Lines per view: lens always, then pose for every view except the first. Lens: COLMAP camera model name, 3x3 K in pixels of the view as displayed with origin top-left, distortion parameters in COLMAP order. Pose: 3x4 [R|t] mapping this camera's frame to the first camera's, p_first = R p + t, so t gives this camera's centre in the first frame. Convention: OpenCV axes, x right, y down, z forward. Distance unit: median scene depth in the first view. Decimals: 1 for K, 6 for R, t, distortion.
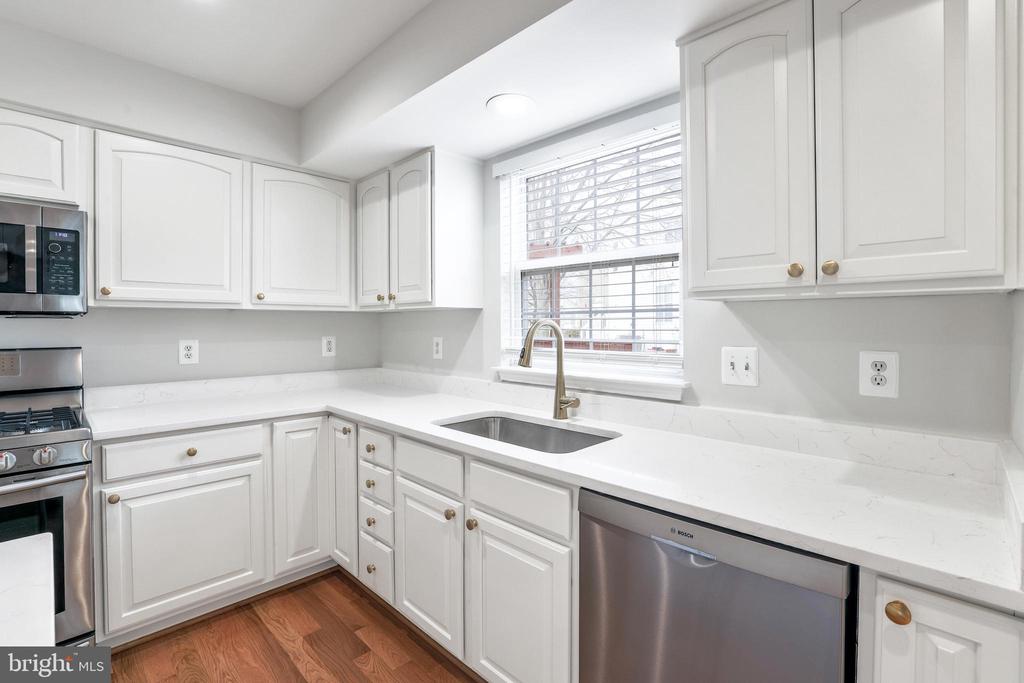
lens RADIAL K [[473.9, 0, 506.5], [0, 473.9, 323.1], [0, 0, 1]] dist [-0.024846, 0.000584]
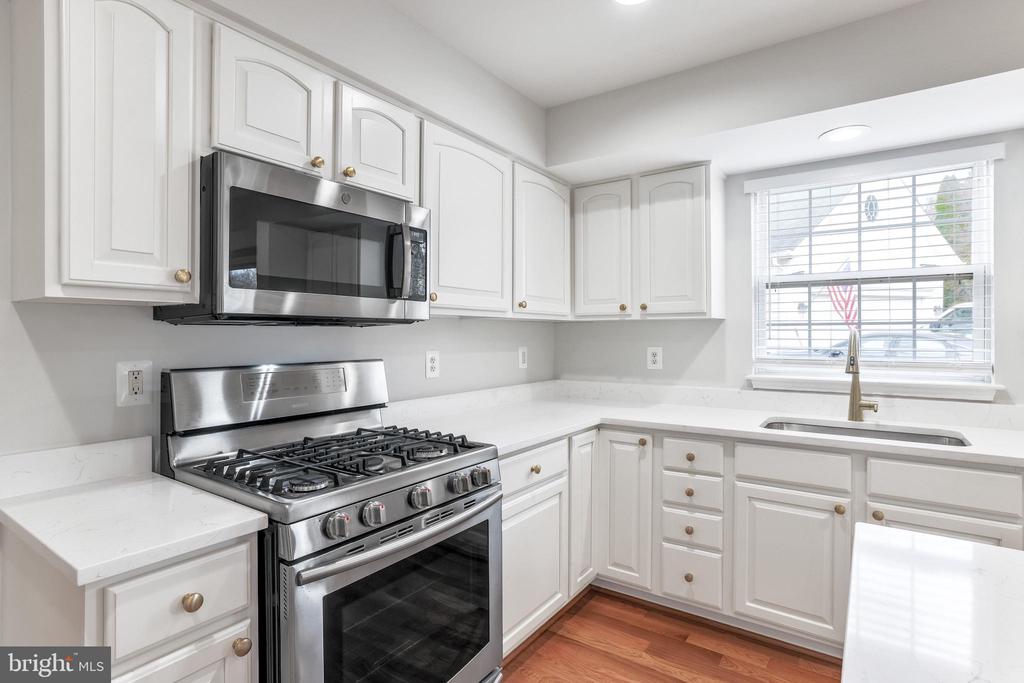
lens RADIAL K [[520.1, 0, 514.2], [0, 520.1, 329.7], [0, 0, 1]] dist [-0.017179, 0.001036]
pose [[0.981978, 0.004540, 0.188942, -0.810851], [-0.003439, 0.999975, -0.006154, 0.000346], [-0.188965, 0.005394, 0.981969, -0.019573]]
